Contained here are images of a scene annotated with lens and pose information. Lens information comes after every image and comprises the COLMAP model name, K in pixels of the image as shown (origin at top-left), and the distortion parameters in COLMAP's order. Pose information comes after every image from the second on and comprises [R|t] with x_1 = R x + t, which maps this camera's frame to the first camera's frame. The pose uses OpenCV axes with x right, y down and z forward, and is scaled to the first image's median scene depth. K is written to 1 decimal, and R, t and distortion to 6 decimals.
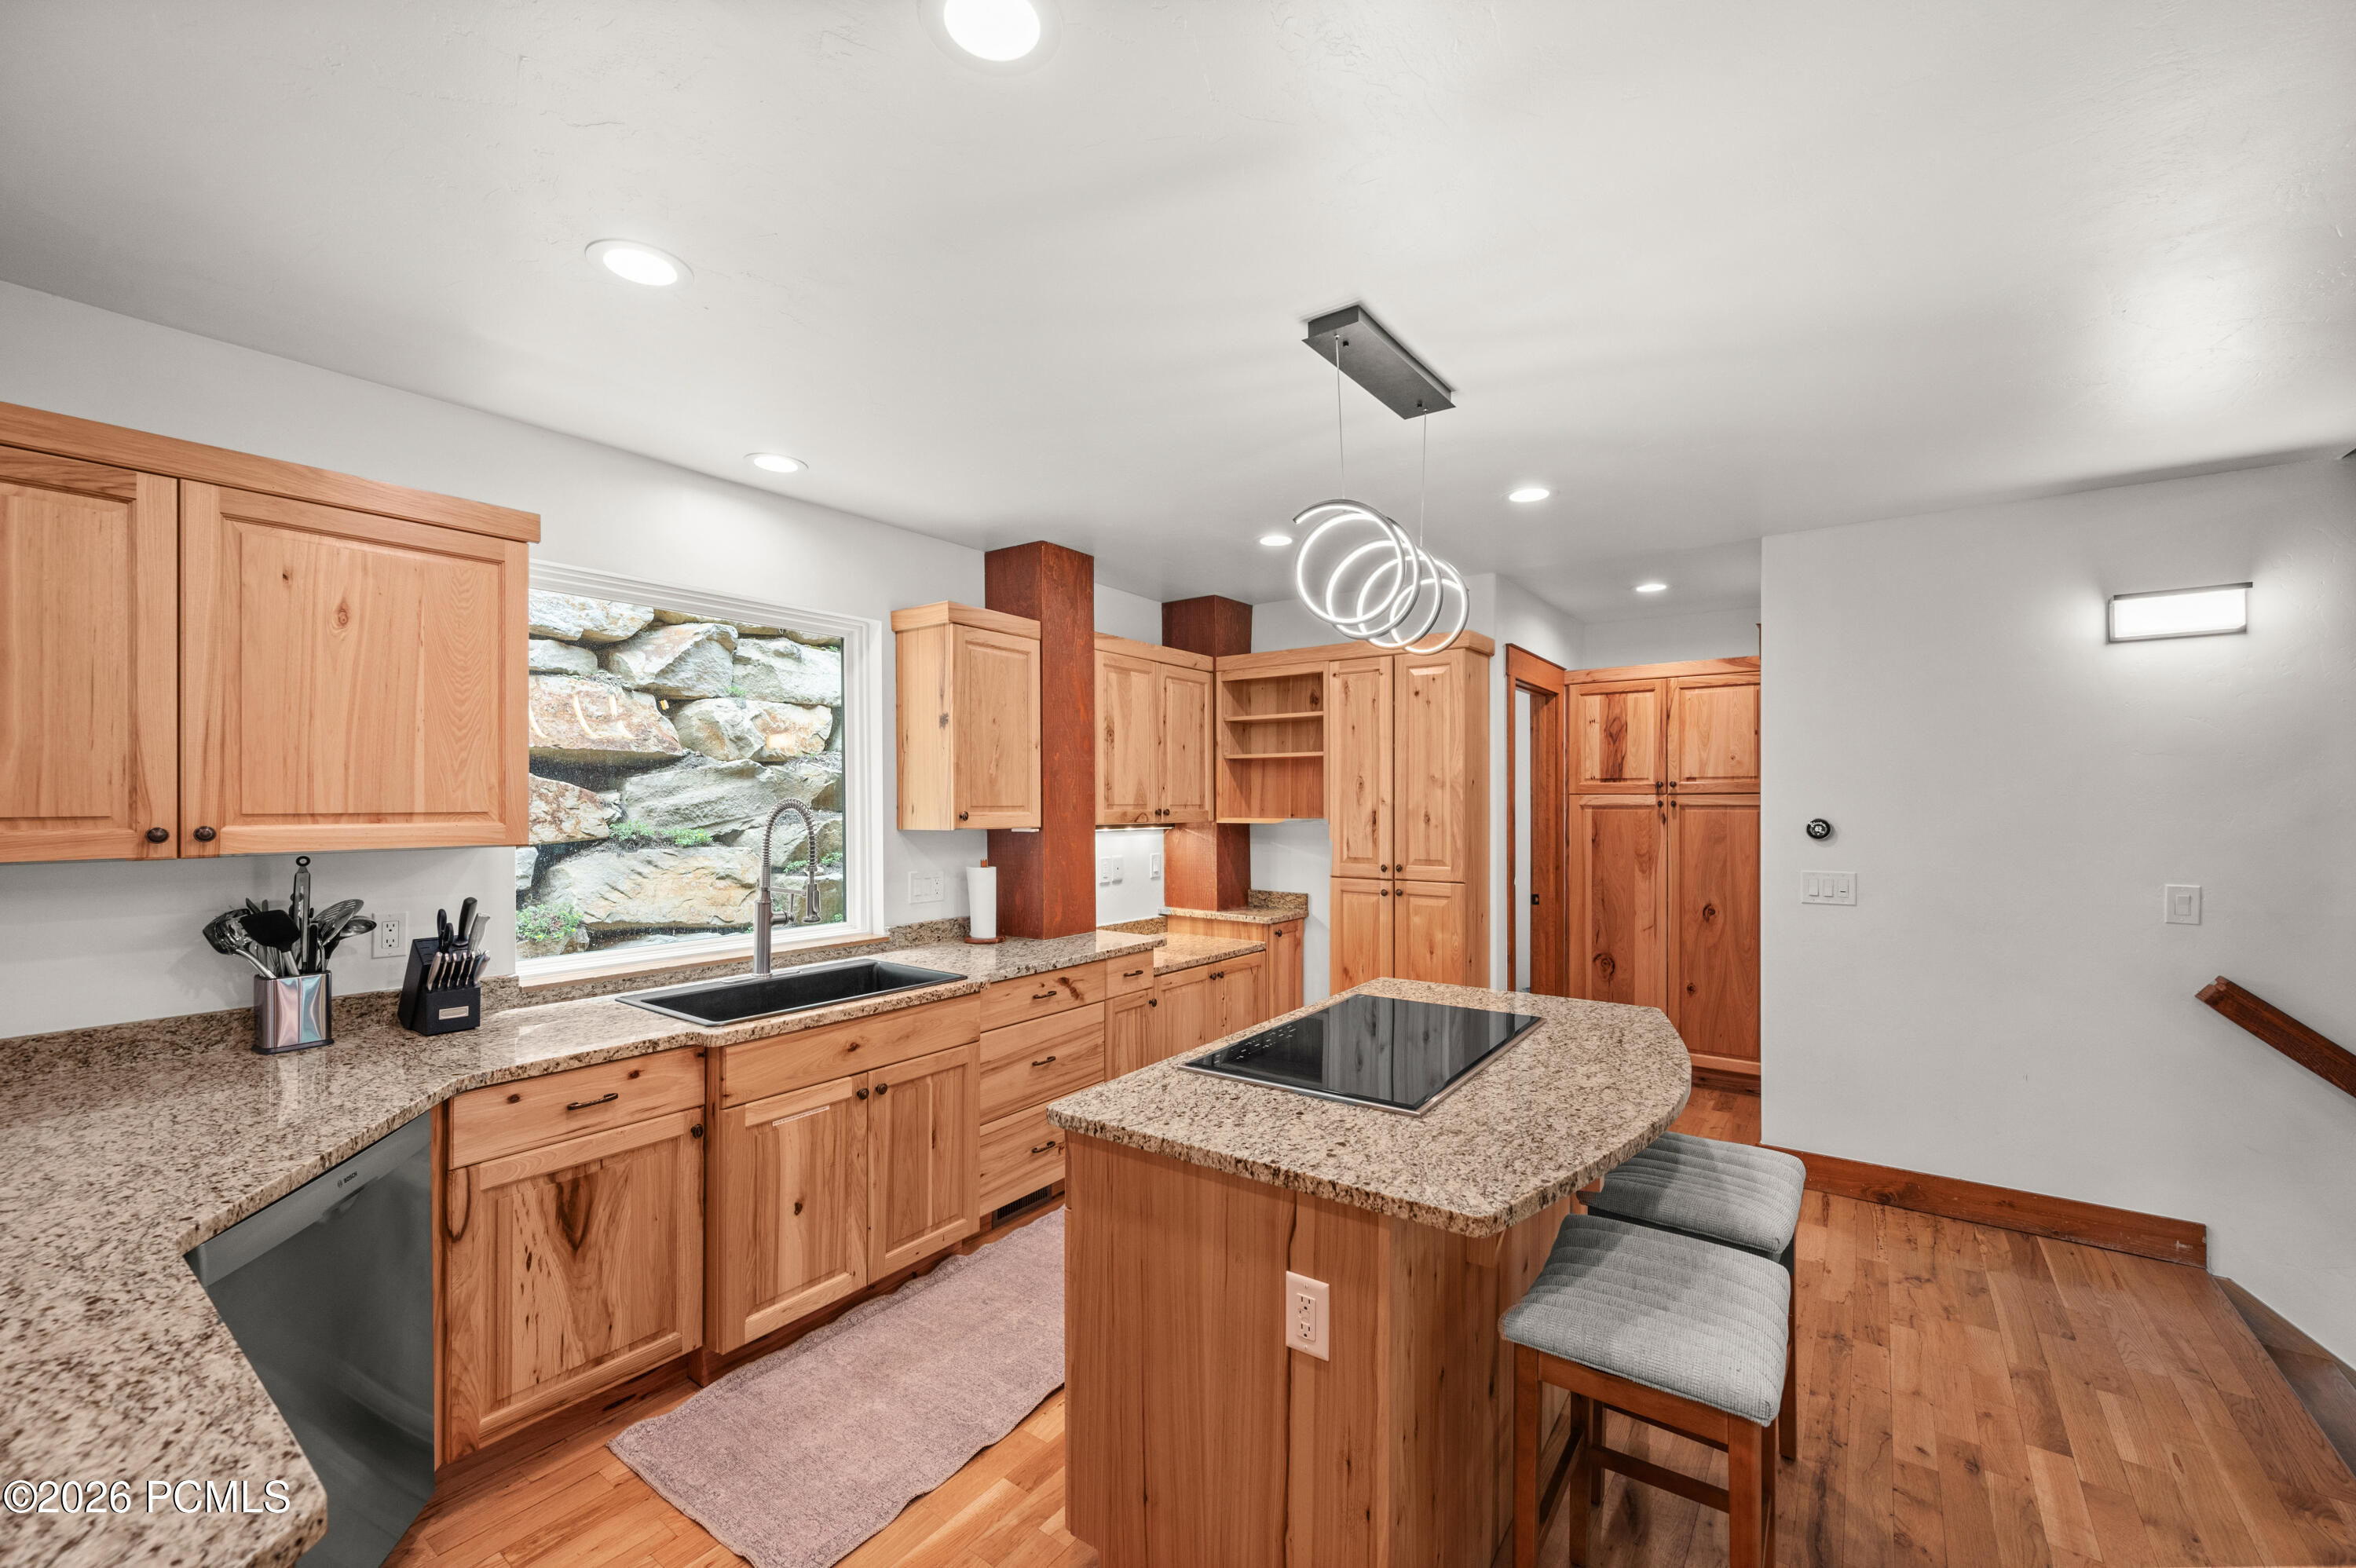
lens RADIAL K [[936.9, 0, 1169.6], [0, 936.9, 805.1], [0, 0, 1]] dist [0.001966, -0.000649]
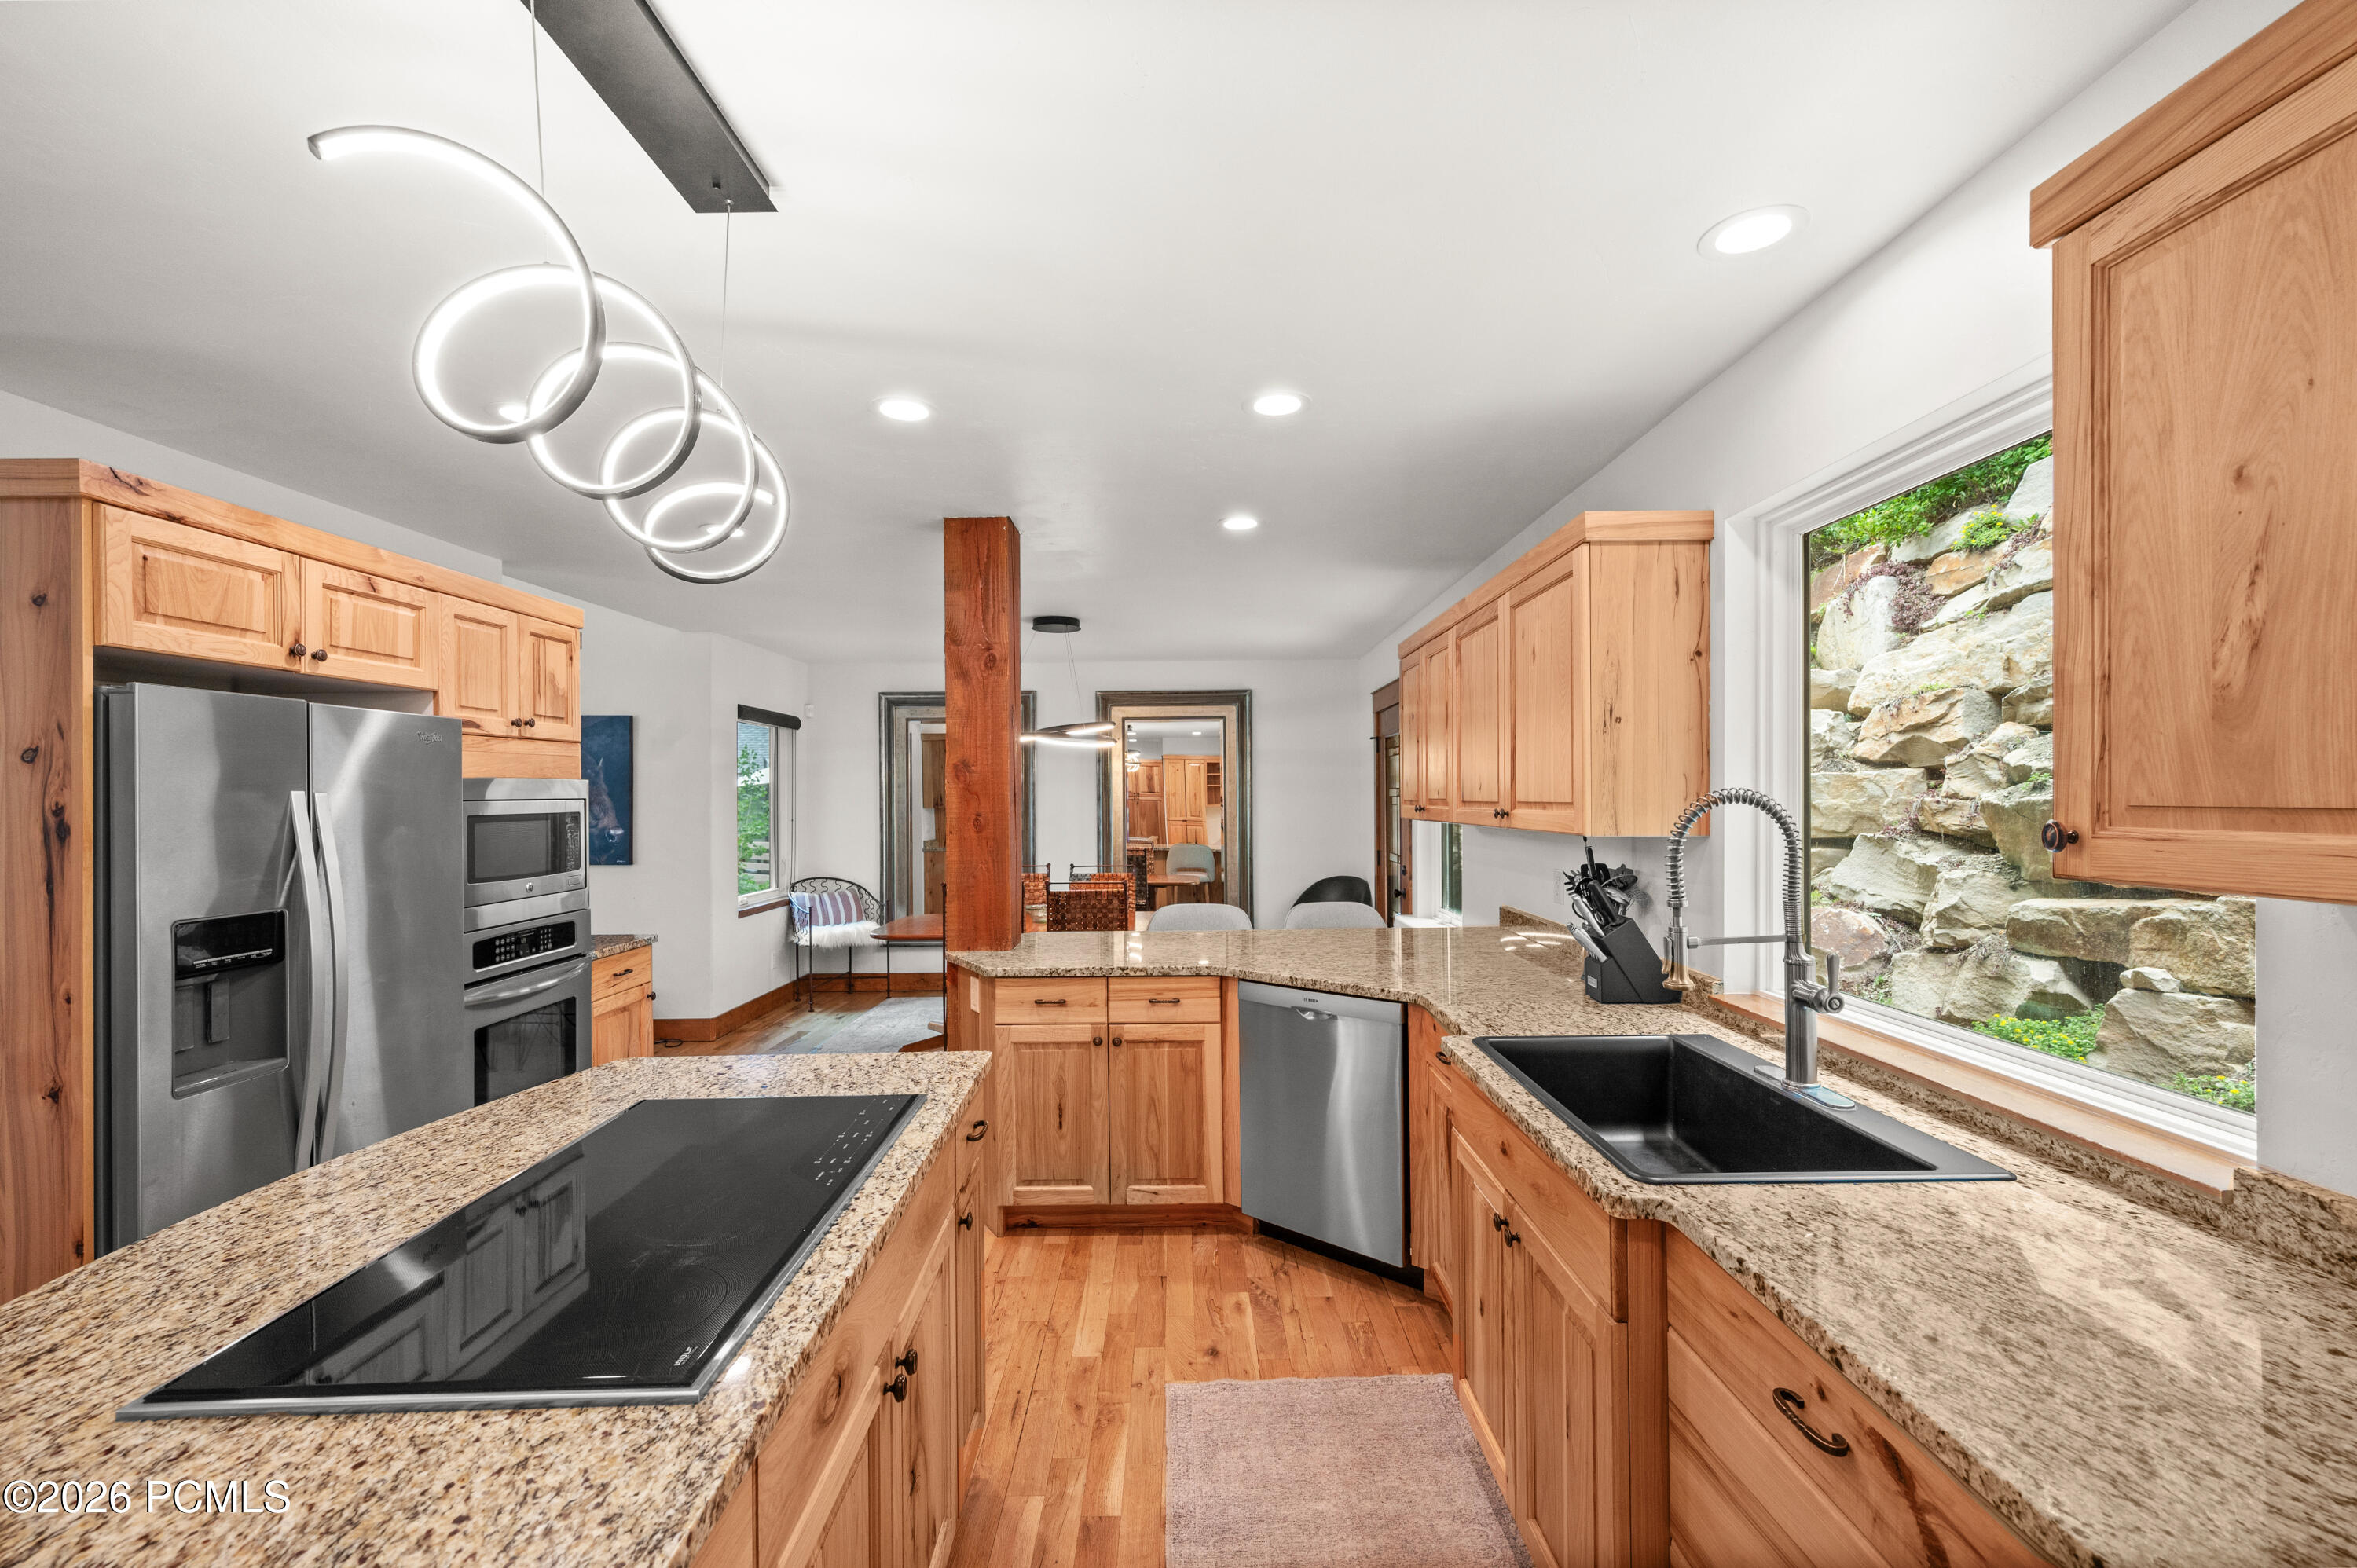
lens RADIAL K [[979.9, 0, 1182.3], [0, 979.9, 793.1], [0, 0, 1]] dist [0.003358, -0.000140]
pose [[-0.800756, 0.004355, -0.598975, 0.242545], [0.004817, 0.999988, 0.000830, -0.004443], [0.598972, -0.002220, -0.800767, 1.239616]]
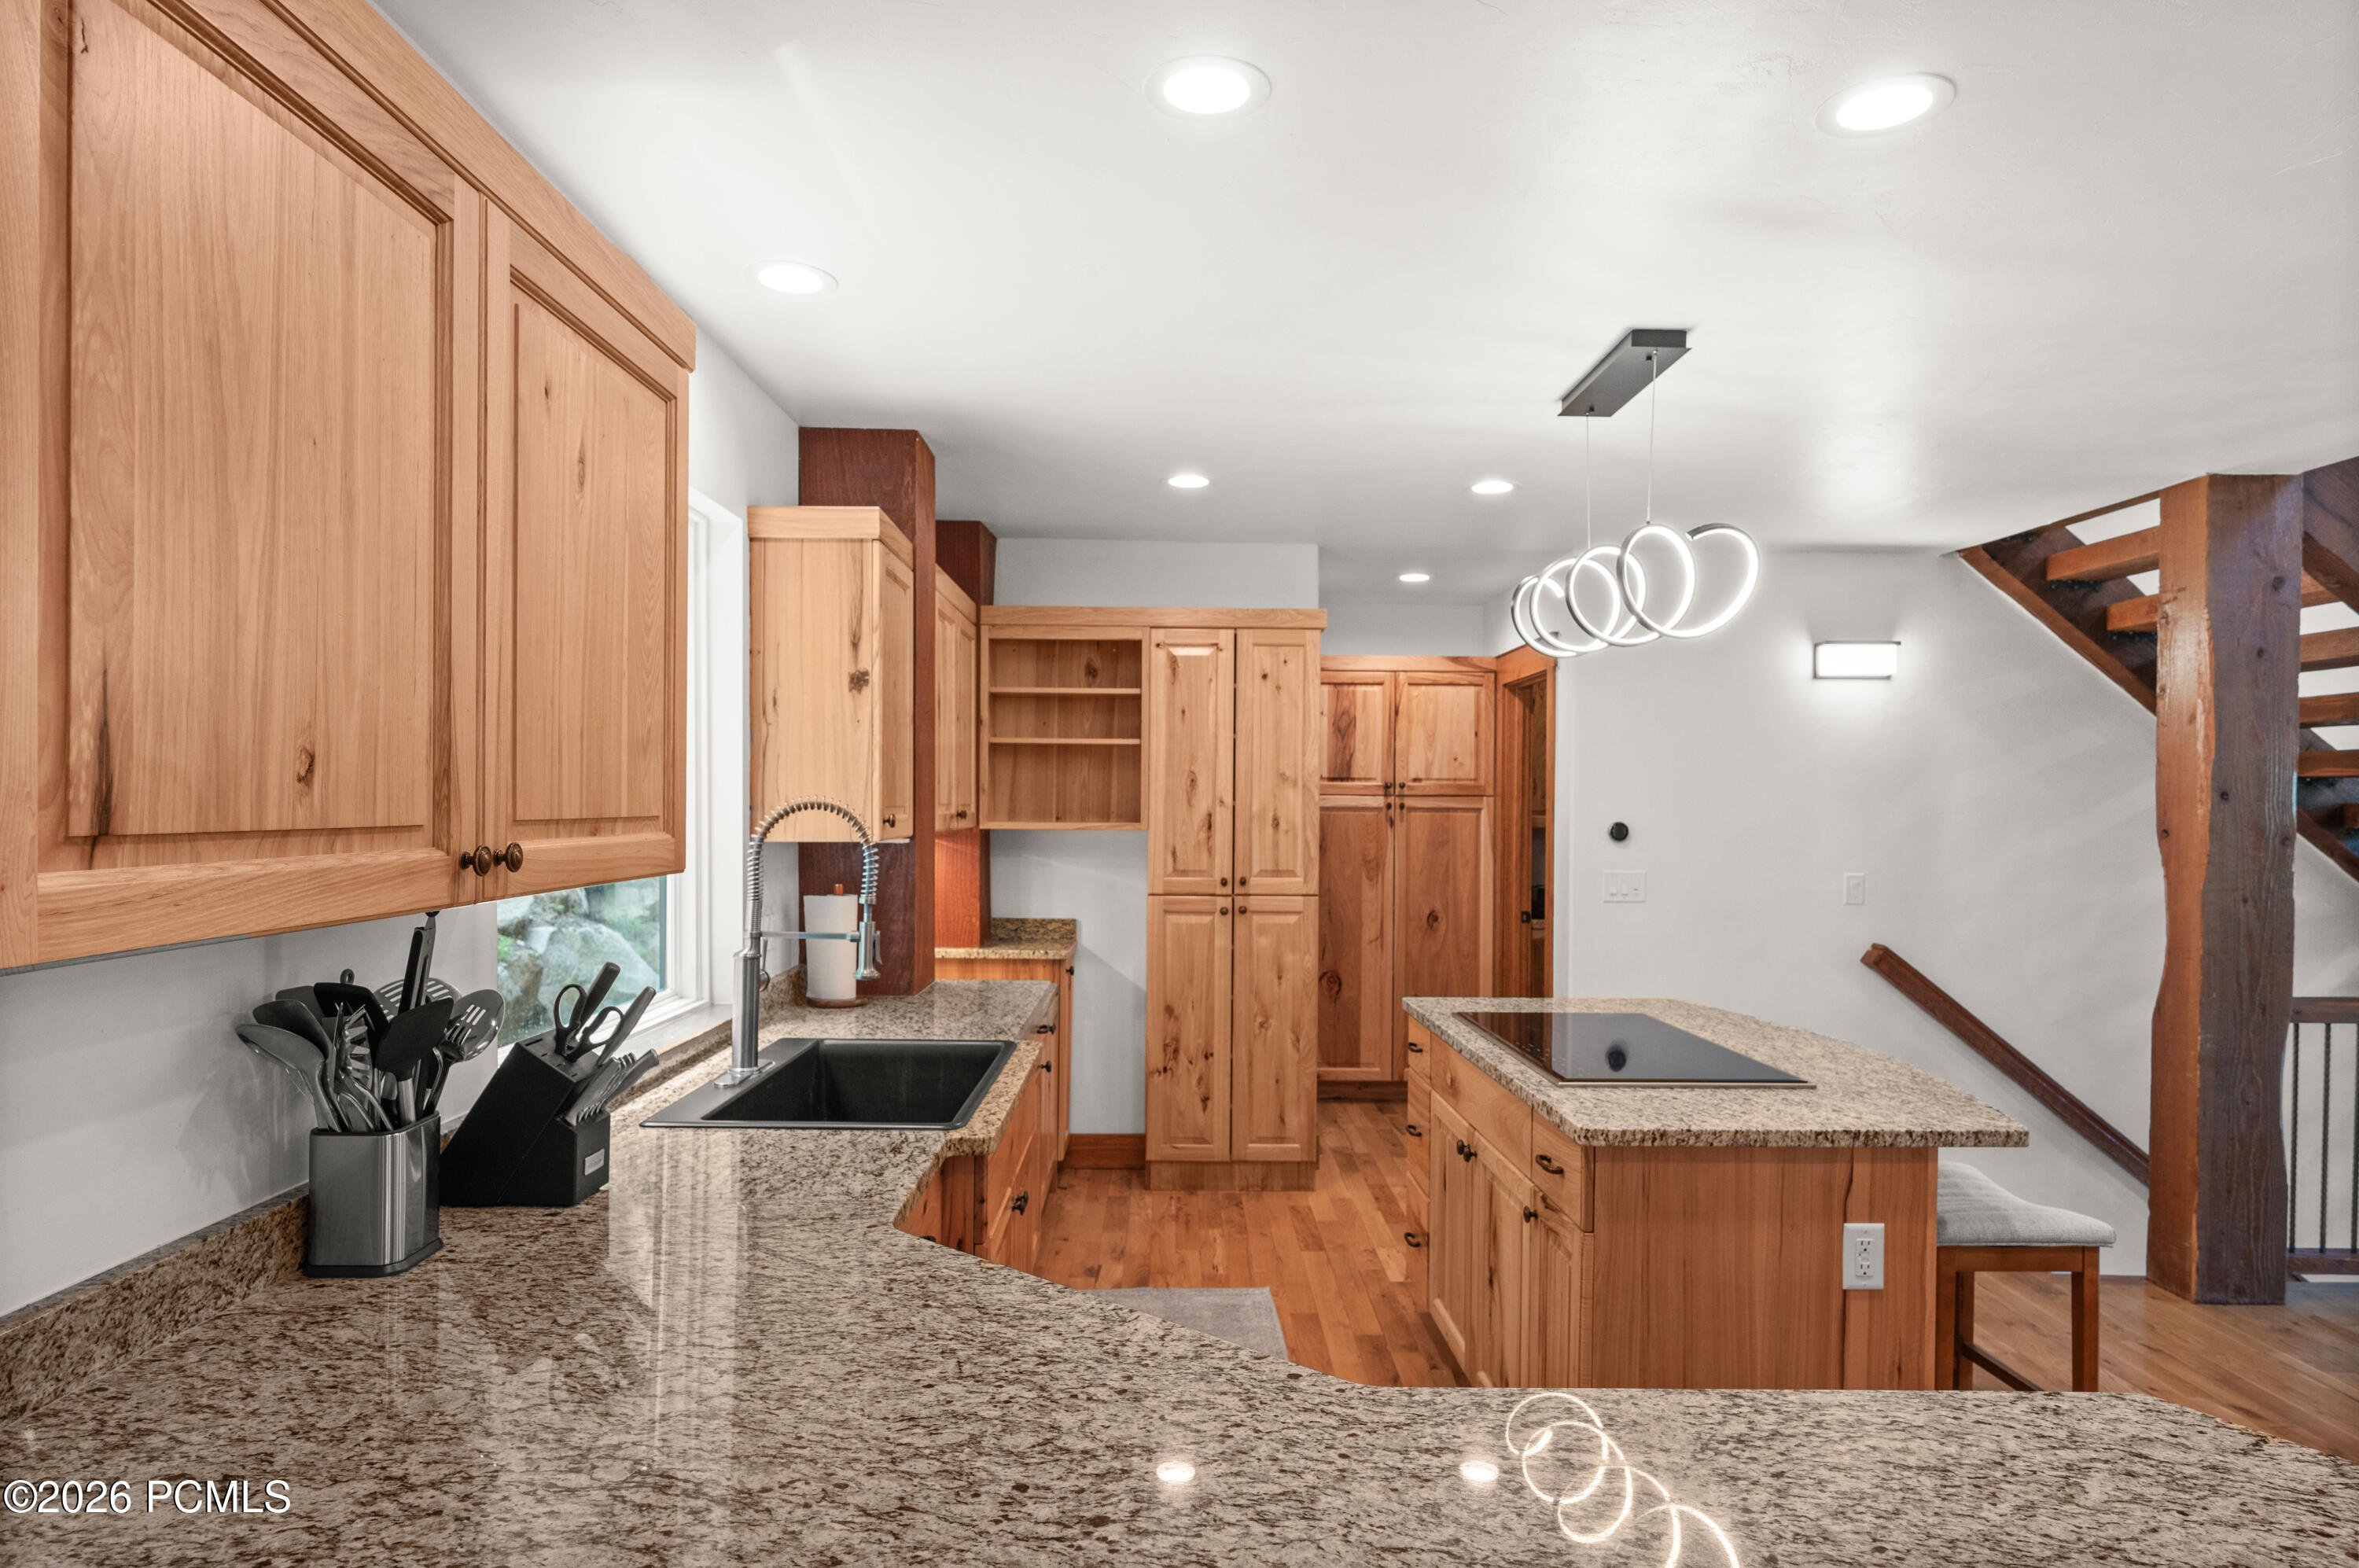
lens RADIAL K [[1345.6, 0, 1174.2], [0, 1345.6, 803.1], [0, 0, 1]] dist [-0.001803, -0.000976]
pose [[0.800077, 0.006809, 0.599858, -0.739442], [-0.007306, 0.999972, -0.001606, -0.001091], [-0.599852, -0.003097, 0.800105, 0.092697]]
